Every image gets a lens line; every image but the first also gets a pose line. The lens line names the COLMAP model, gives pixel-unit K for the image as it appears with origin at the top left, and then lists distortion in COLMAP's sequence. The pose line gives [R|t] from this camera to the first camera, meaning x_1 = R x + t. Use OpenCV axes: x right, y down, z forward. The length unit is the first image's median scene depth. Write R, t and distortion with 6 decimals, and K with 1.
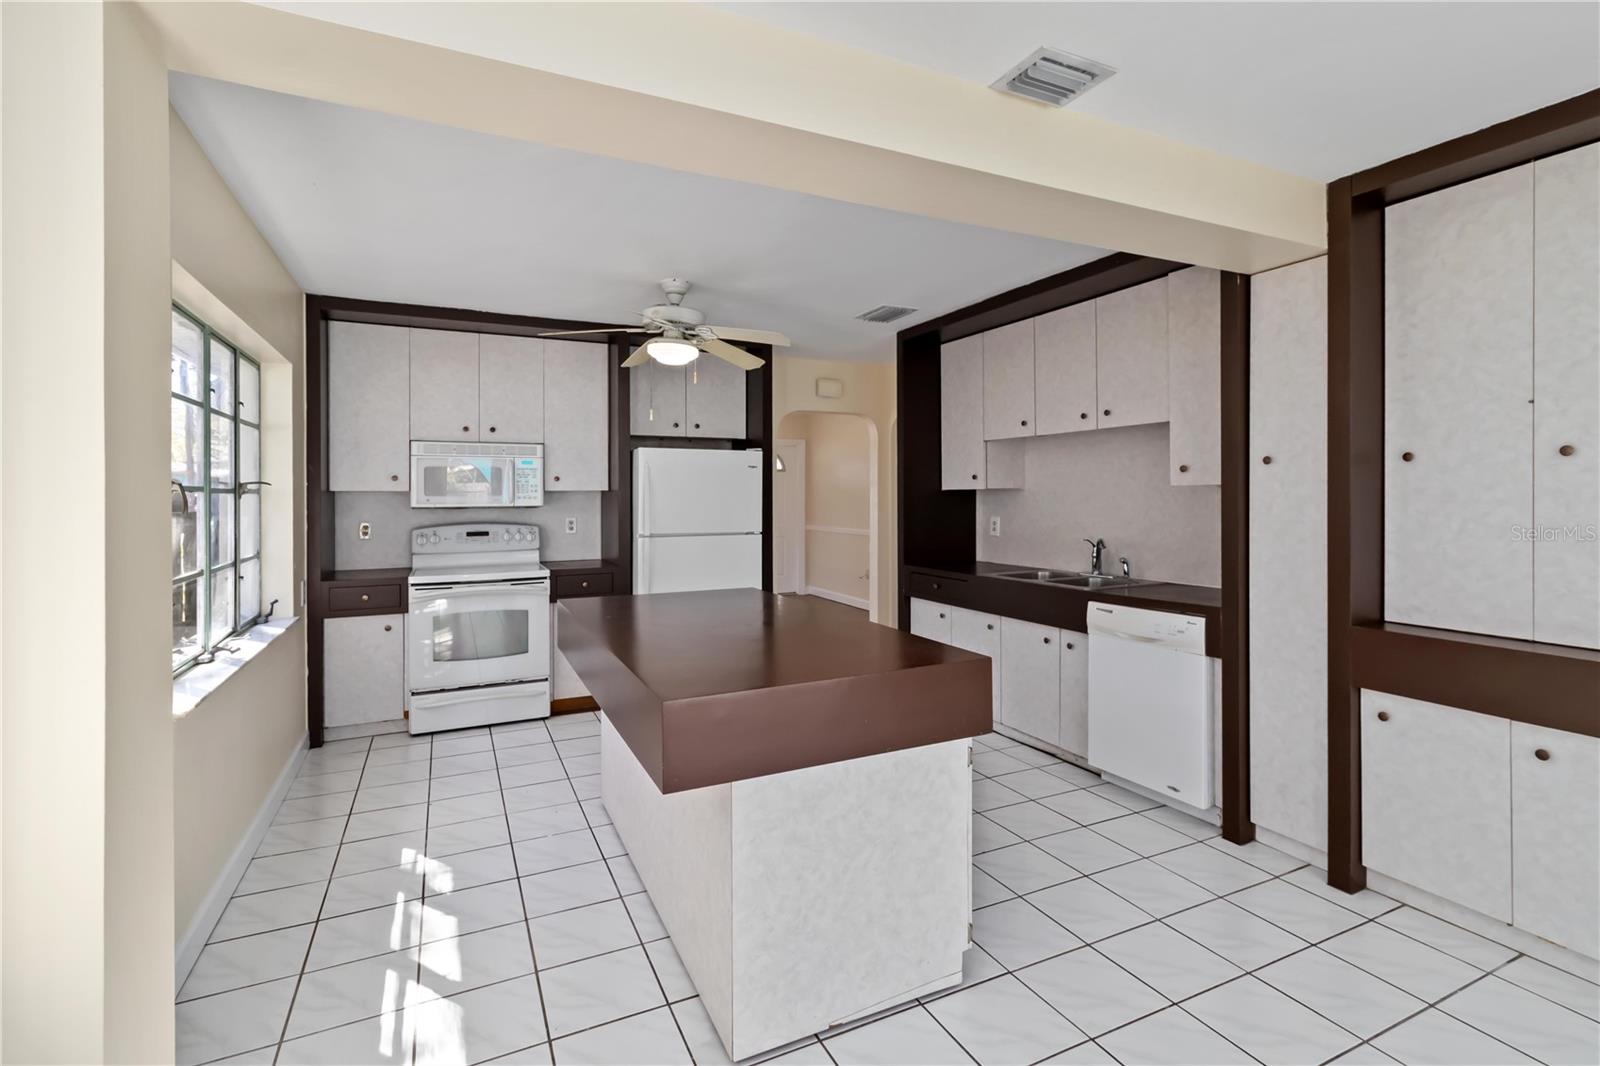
lens RADIAL K [[760.6, 0, 805.9], [0, 760.6, 497.9], [0, 0, 1]] dist [0.000485, 0.000883]
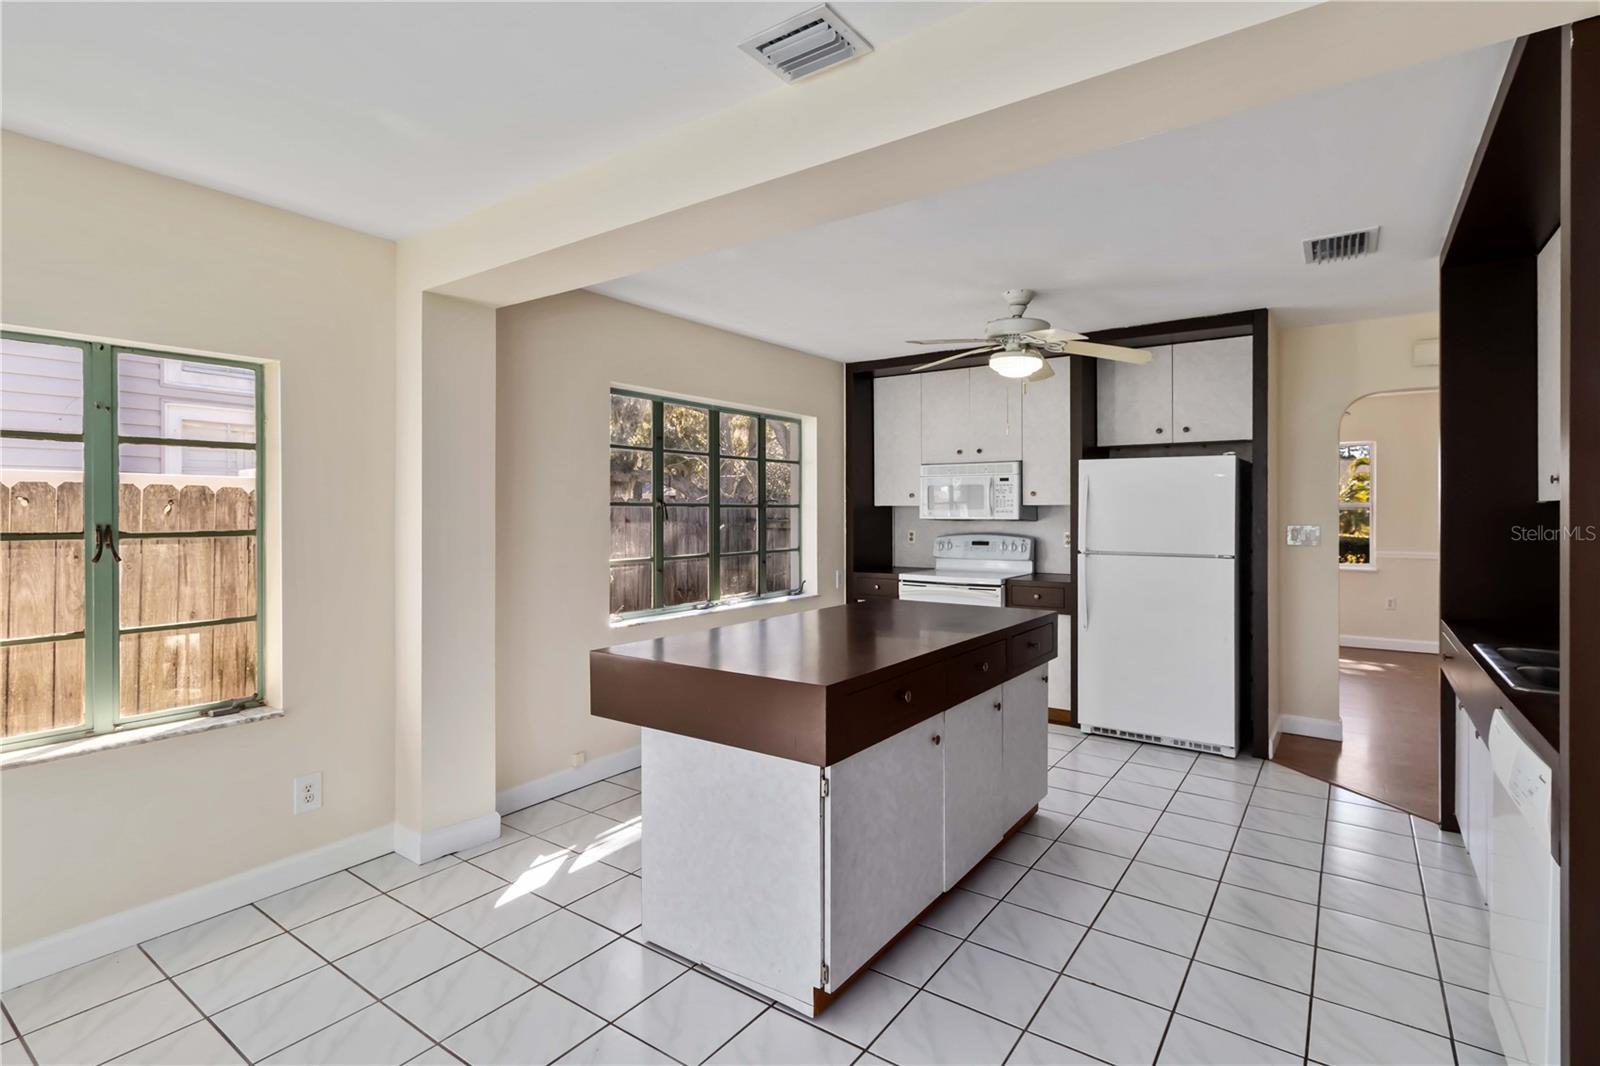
lens RADIAL K [[764.2, 0, 802.6], [0, 764.2, 516.8], [0, 0, 1]] dist [0.022201, 0.000817]
pose [[0.477716, 0.011719, -0.878436, 0.454772], [-0.004719, 0.999931, 0.010774, -0.003322], [0.878502, -0.001001, 0.477738, 0.227253]]
